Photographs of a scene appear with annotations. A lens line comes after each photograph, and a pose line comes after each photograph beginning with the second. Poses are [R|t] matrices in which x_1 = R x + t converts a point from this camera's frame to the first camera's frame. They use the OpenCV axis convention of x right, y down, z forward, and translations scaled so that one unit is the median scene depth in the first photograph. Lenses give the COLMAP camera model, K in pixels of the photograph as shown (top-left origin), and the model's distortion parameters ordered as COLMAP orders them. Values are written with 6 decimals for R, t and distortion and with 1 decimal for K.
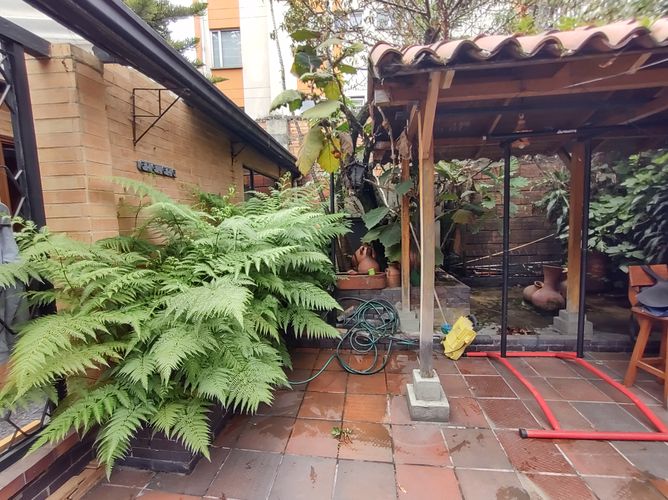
lens RADIAL K [[305.8, 0, 337.4], [0, 305.8, 246.4], [0, 0, 1]] dist [-0.000498, -0.000116]
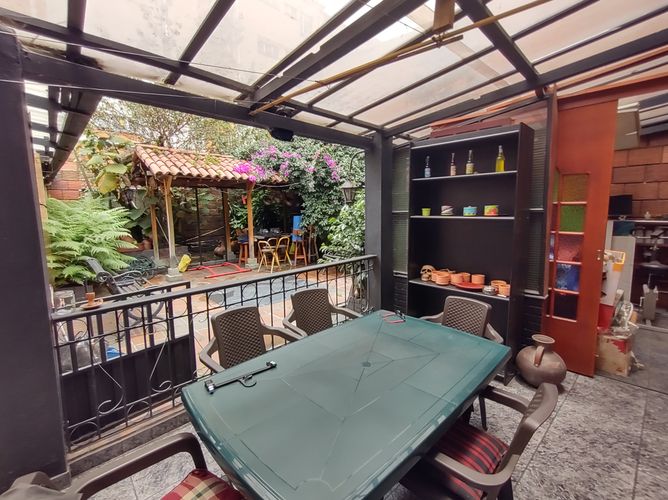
lens RADIAL K [[305.8, 0, 337.4], [0, 305.8, 246.4], [0, 0, 1]] dist [-0.000498, -0.000116]
pose [[0.652550, -0.068996, 0.754598, -0.510108], [0.066813, 0.997206, 0.033400, 0.128917], [-0.754794, 0.028622, 0.655337, -1.220544]]
